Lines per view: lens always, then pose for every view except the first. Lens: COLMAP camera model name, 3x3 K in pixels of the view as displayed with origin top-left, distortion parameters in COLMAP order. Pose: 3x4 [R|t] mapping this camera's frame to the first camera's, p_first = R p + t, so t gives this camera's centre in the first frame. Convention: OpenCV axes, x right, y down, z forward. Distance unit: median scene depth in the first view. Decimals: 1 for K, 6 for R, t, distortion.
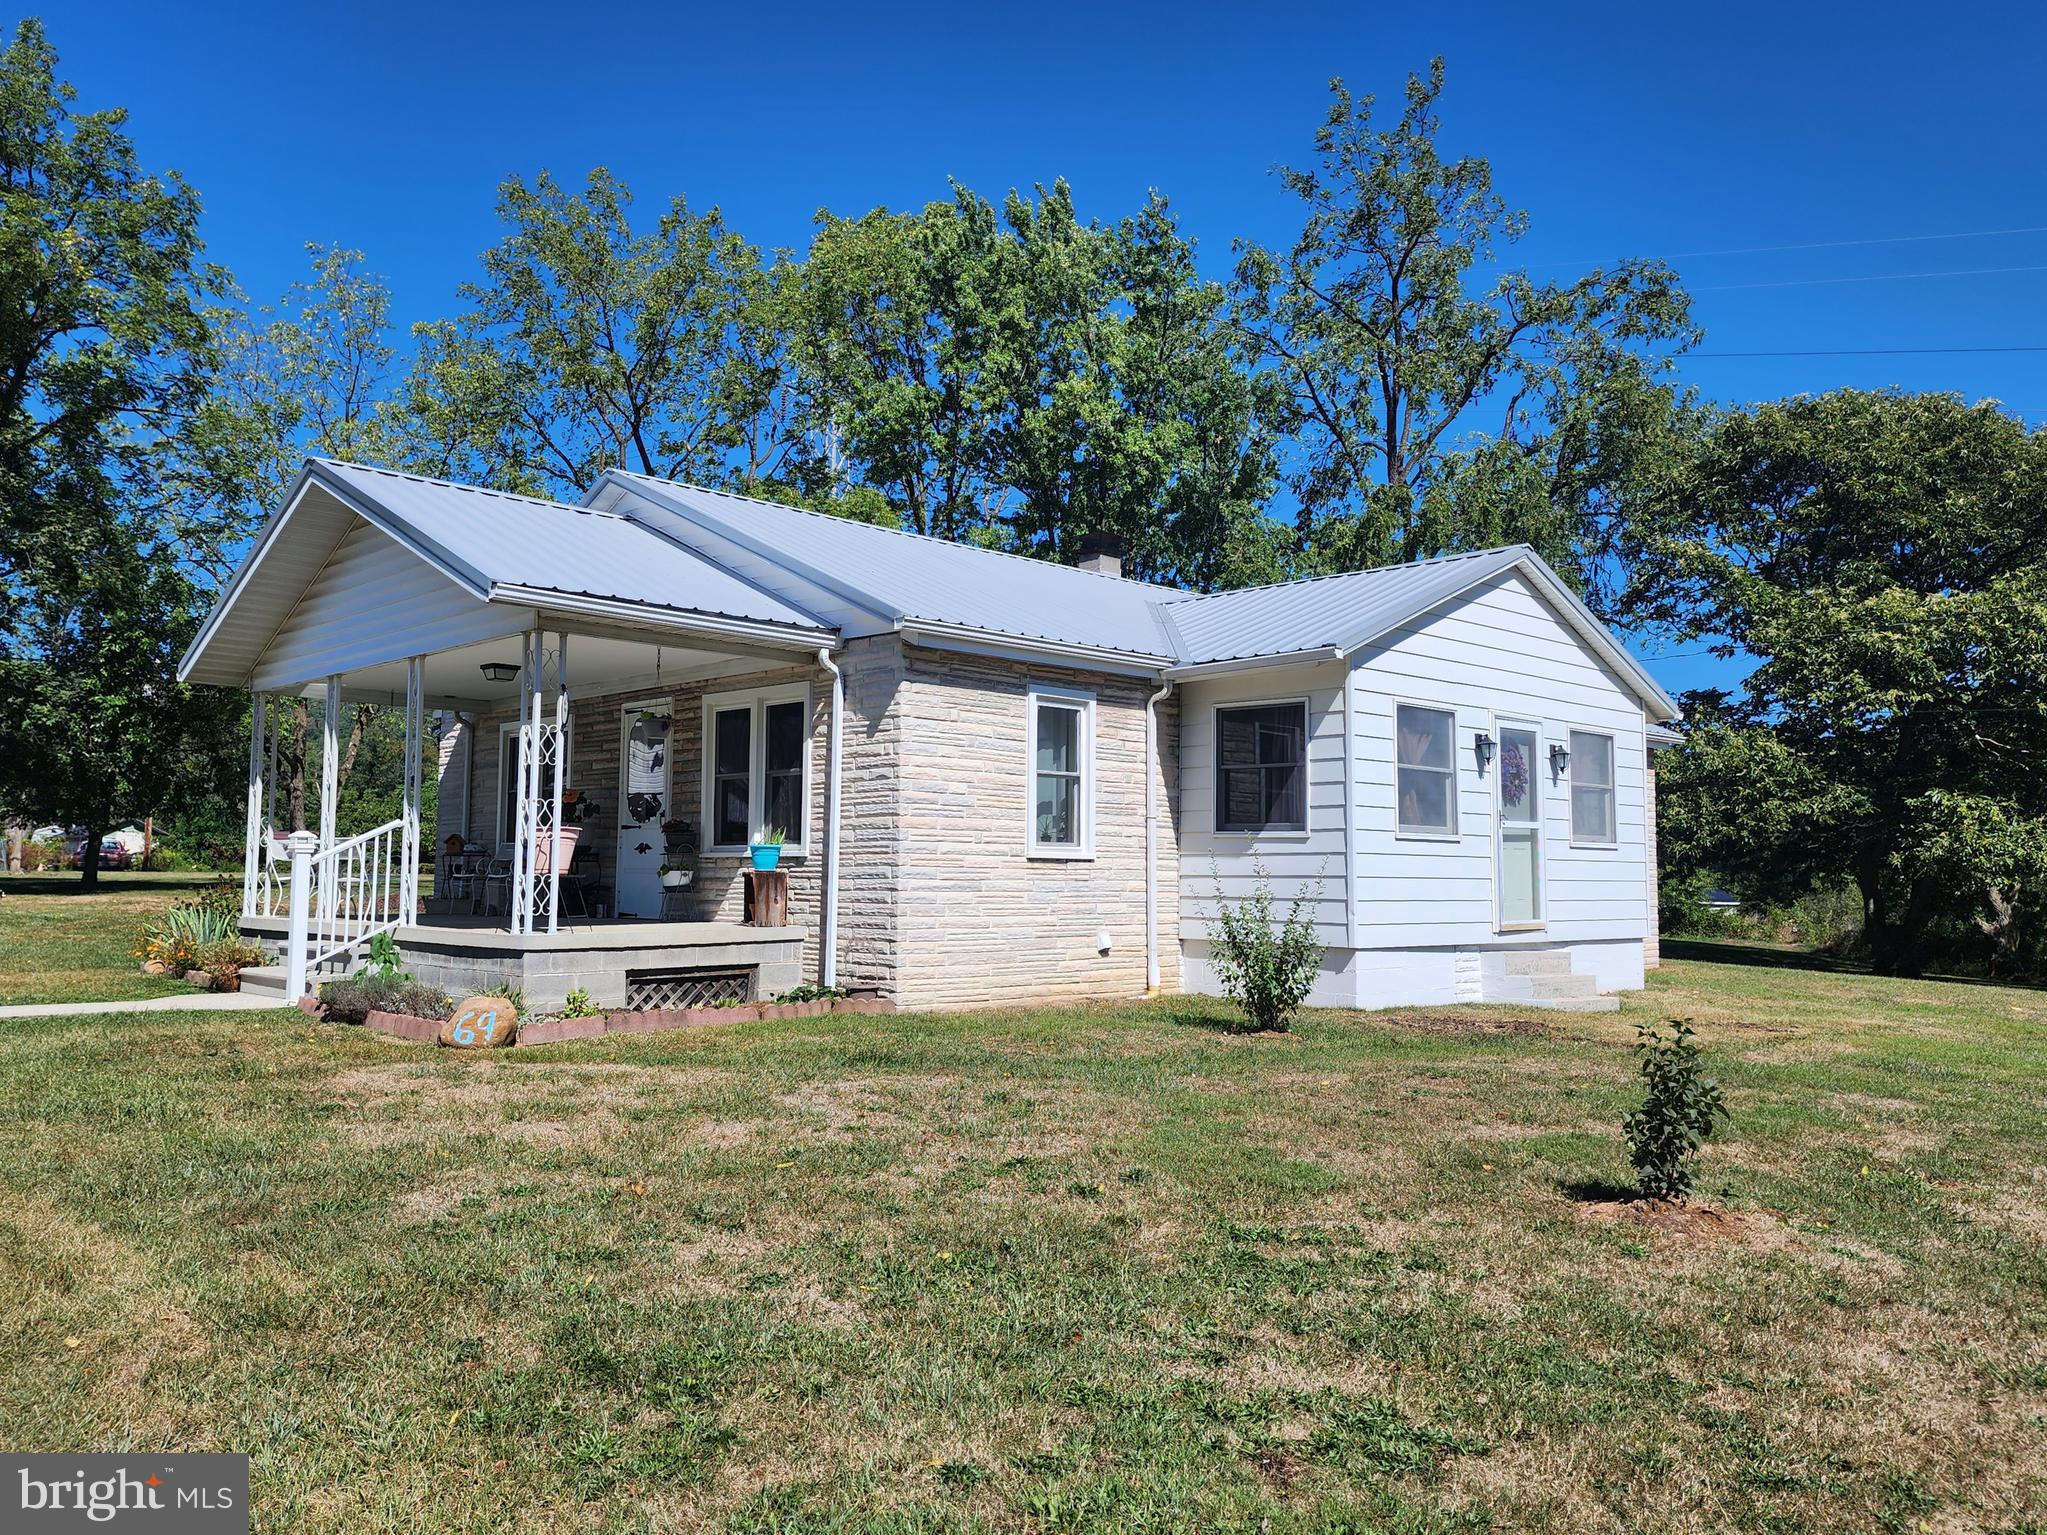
lens RADIAL K [[1534.4, 0, 1100.8], [0, 1534.4, 835.3], [0, 0, 1]] dist [0.086893, -0.072687]
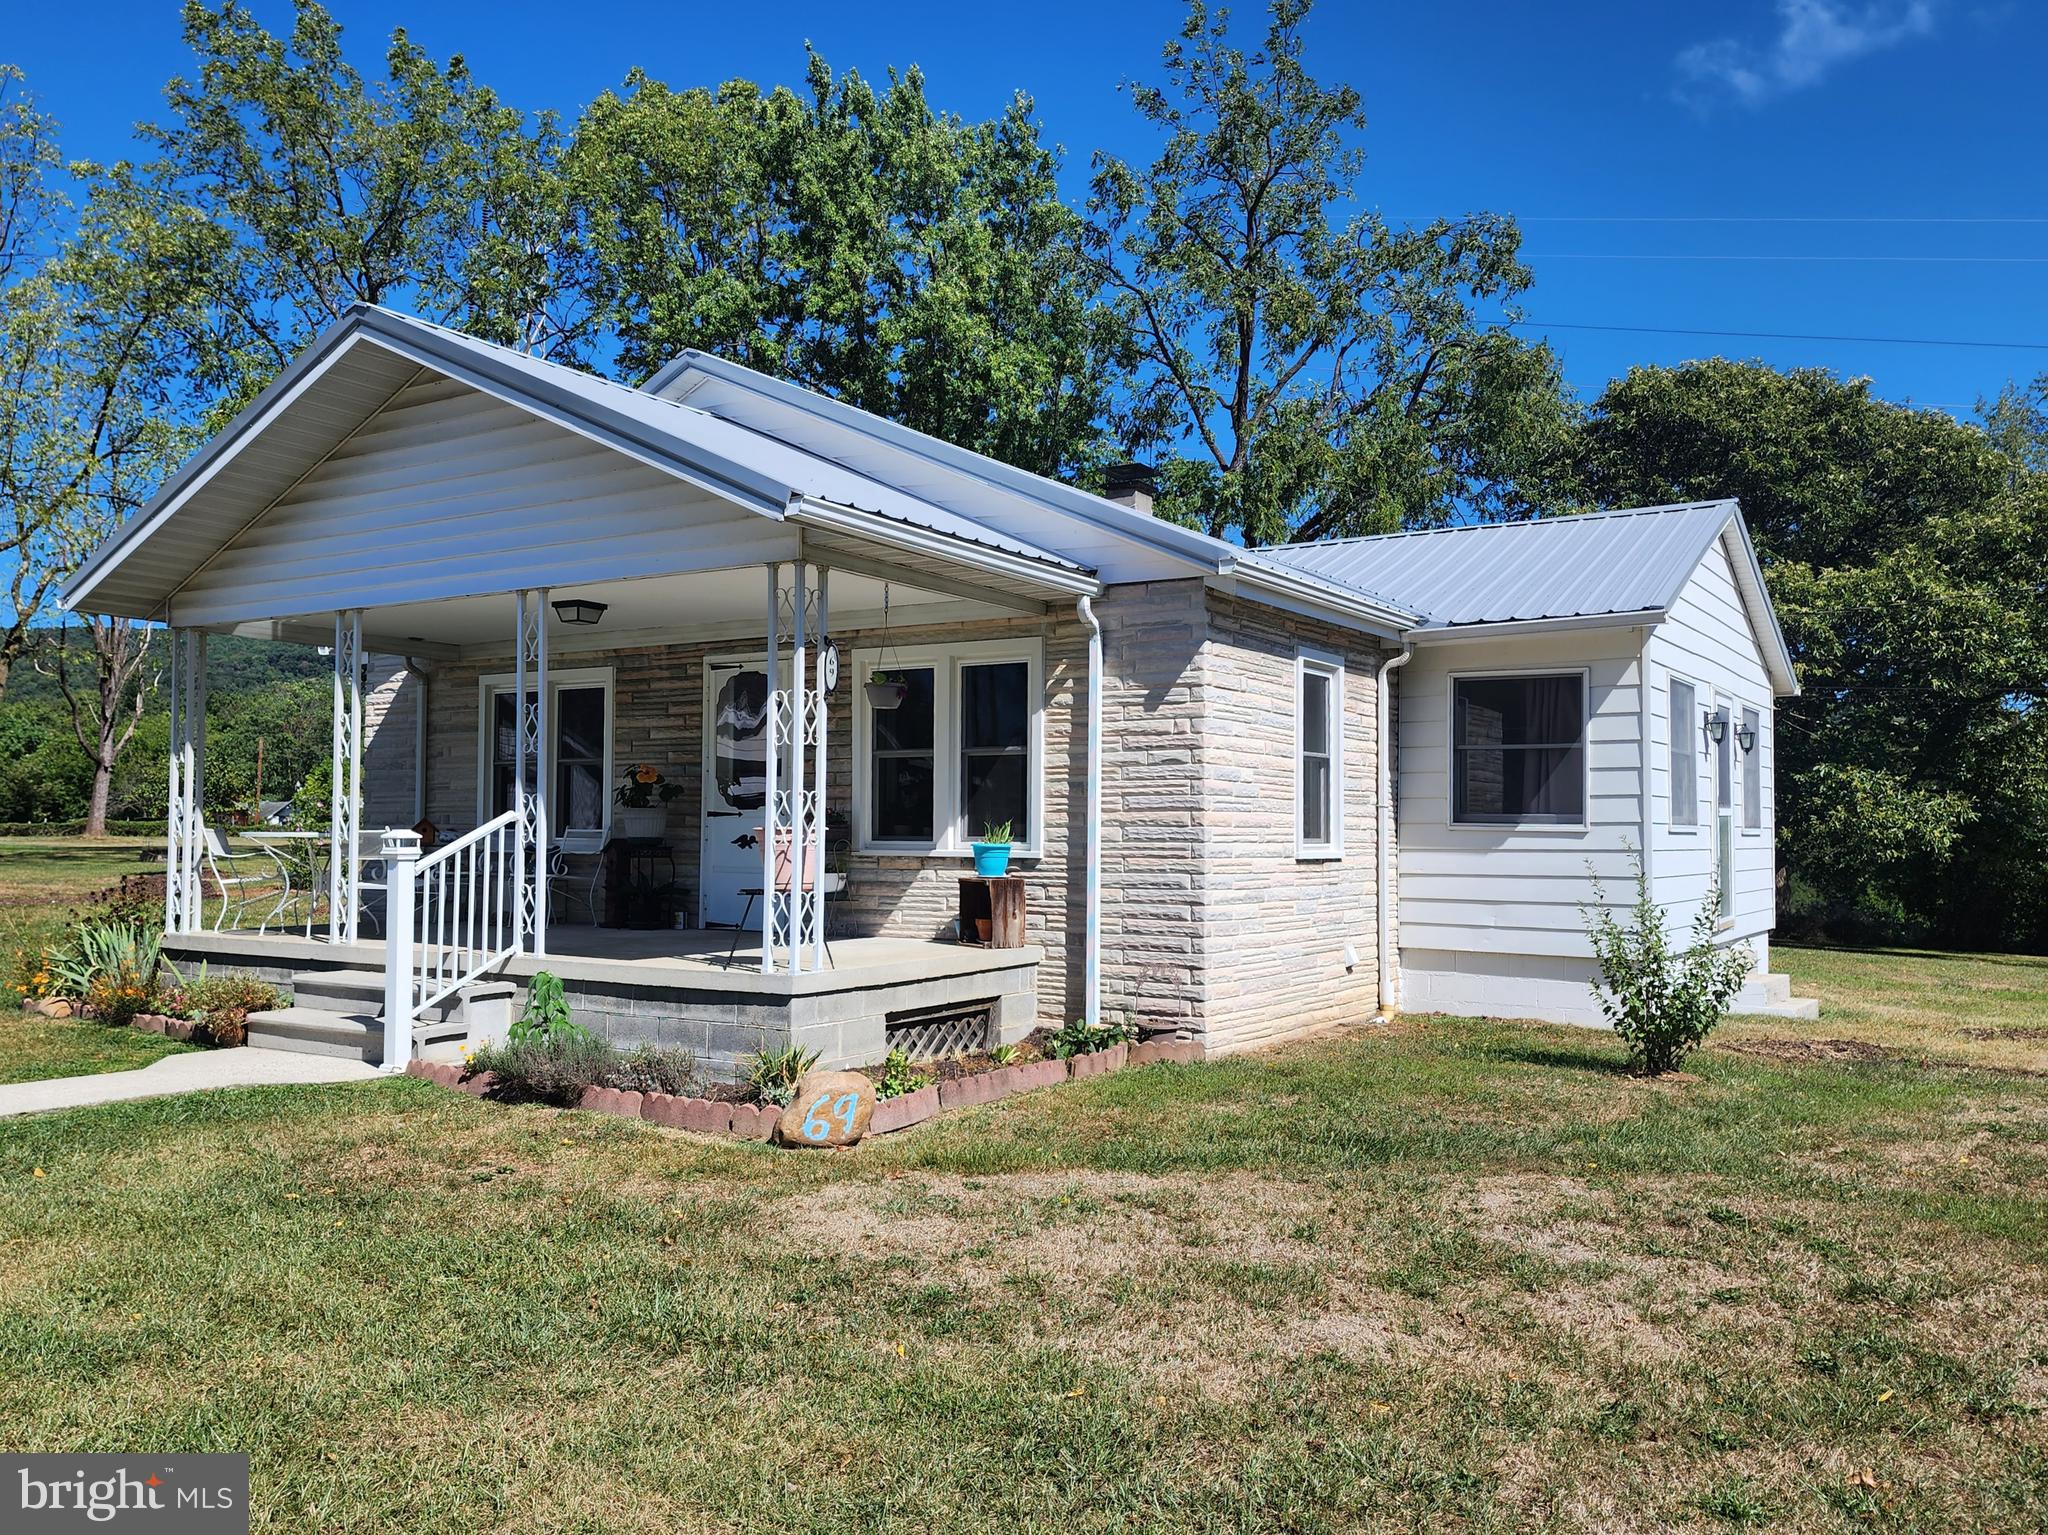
lens RADIAL K [[1535.2, 0, 1053.4], [0, 1535.2, 866.1], [0, 0, 1]] dist [0.086893, -0.072687]
pose [[0.977843, -0.005393, 0.209268, -0.329711], [-0.005454, 0.998672, 0.051221, -0.021620], [-0.209266, -0.051228, 0.976516, 0.209654]]
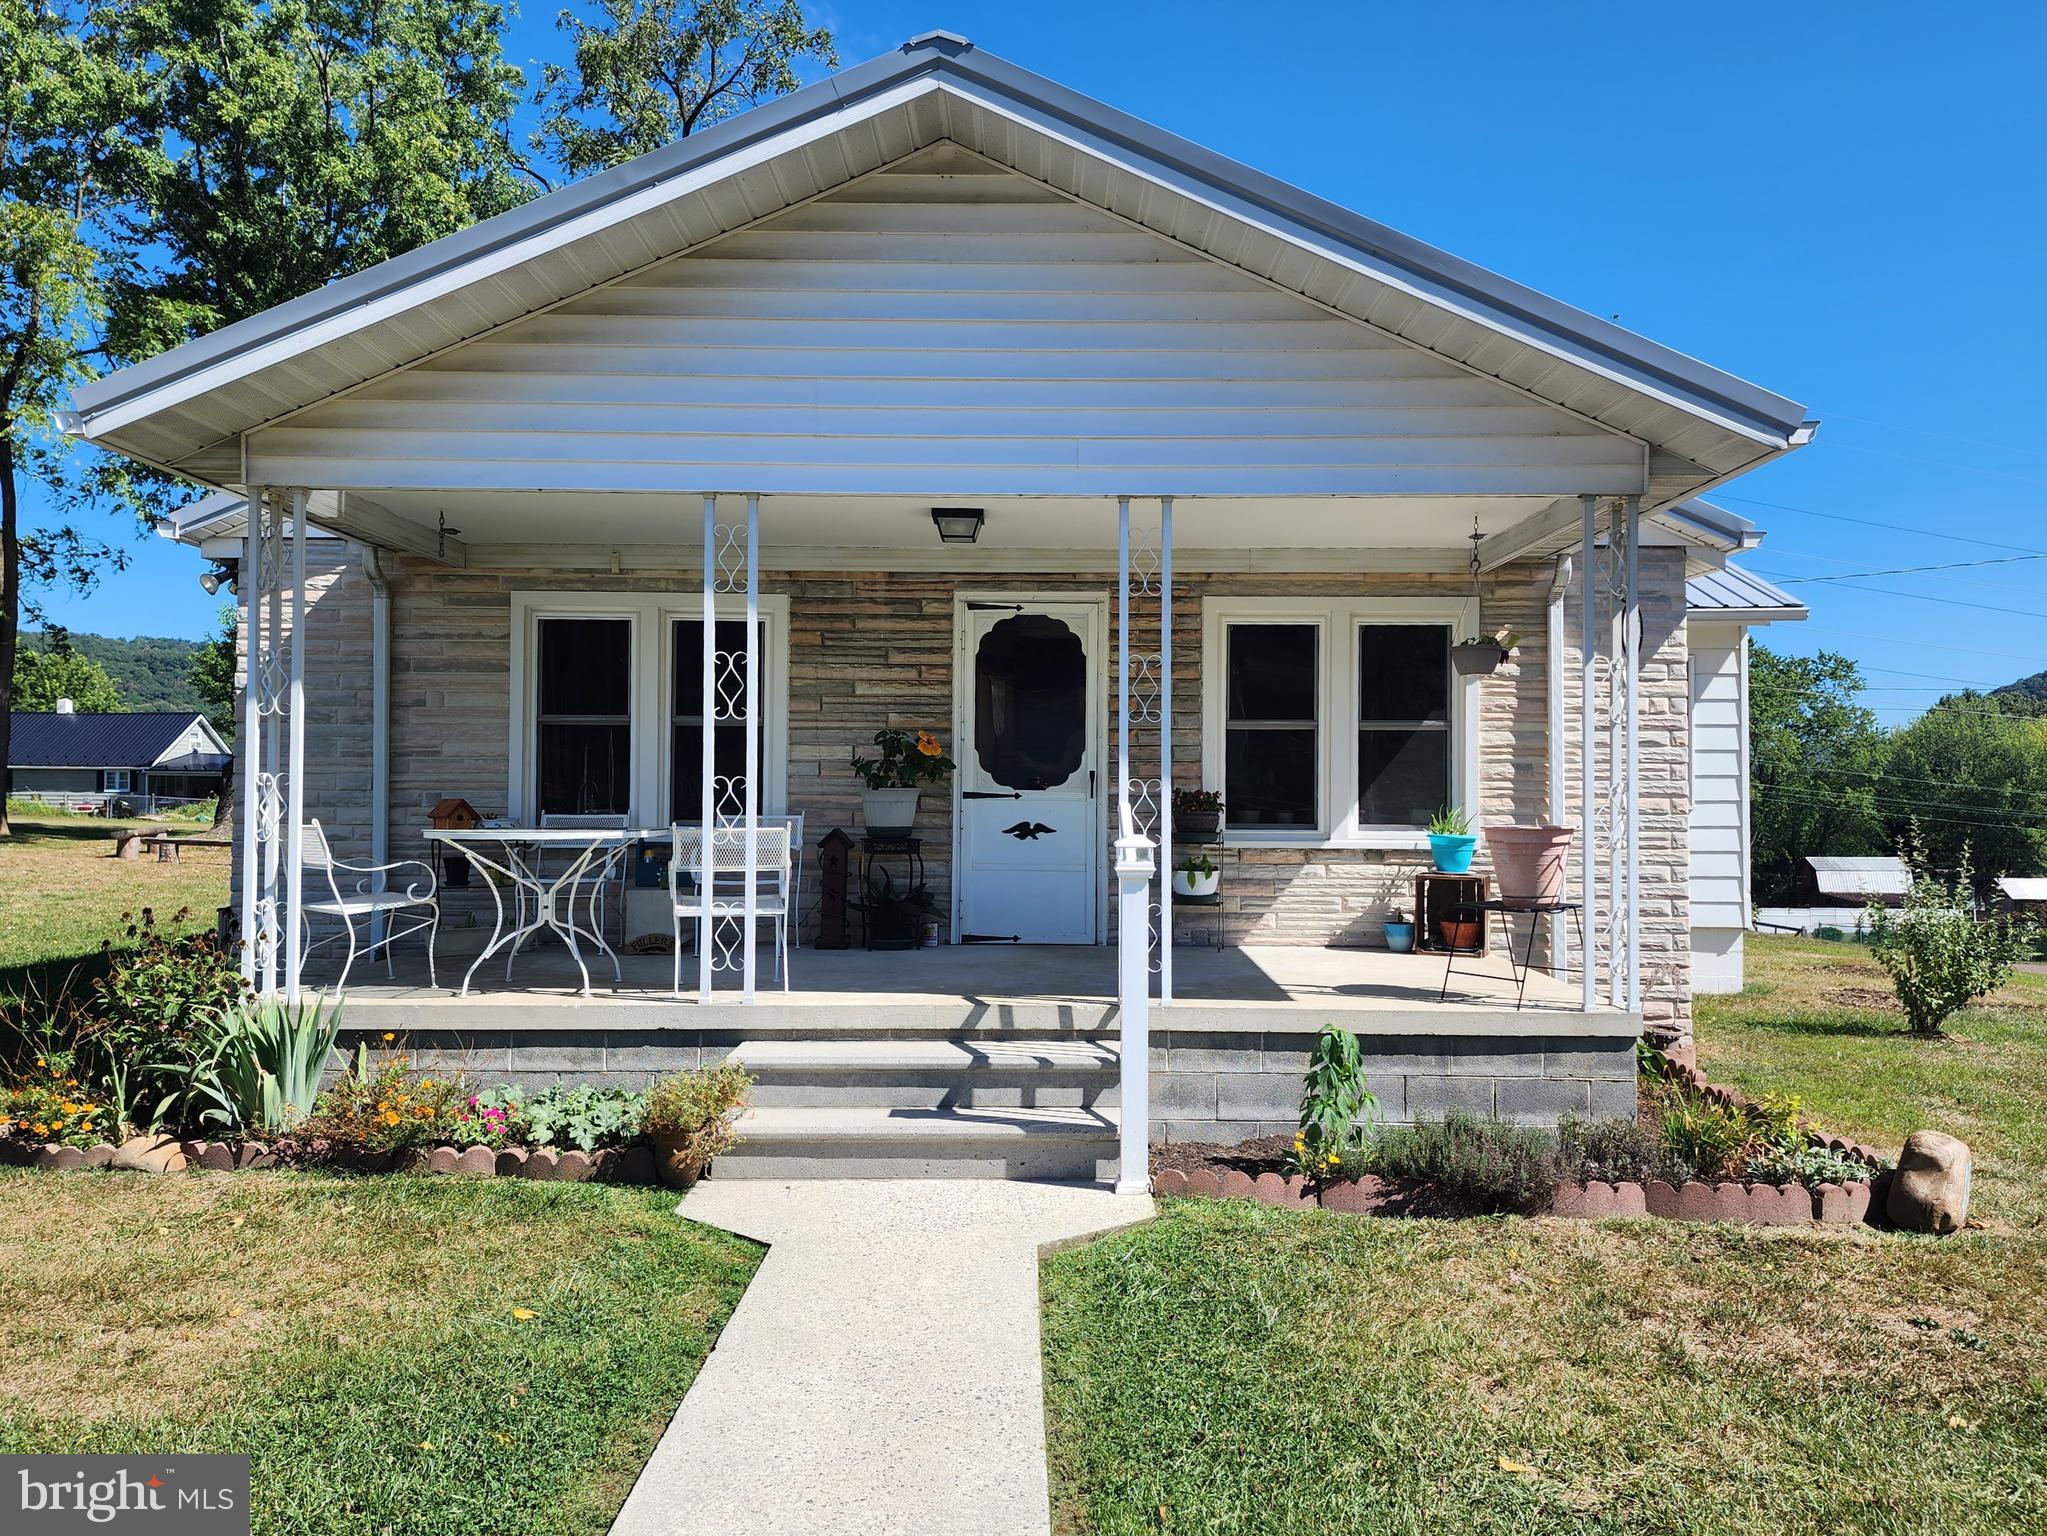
lens RADIAL K [[1534.4, 0, 977.8], [0, 1534.4, 831.1], [0, 0, 1]] dist [0.086893, -0.072687]
pose [[0.721082, -0.021597, 0.692513, -0.790845], [-0.021803, 0.998312, 0.053836, -0.026084], [-0.692507, -0.053919, 0.719394, 0.611541]]
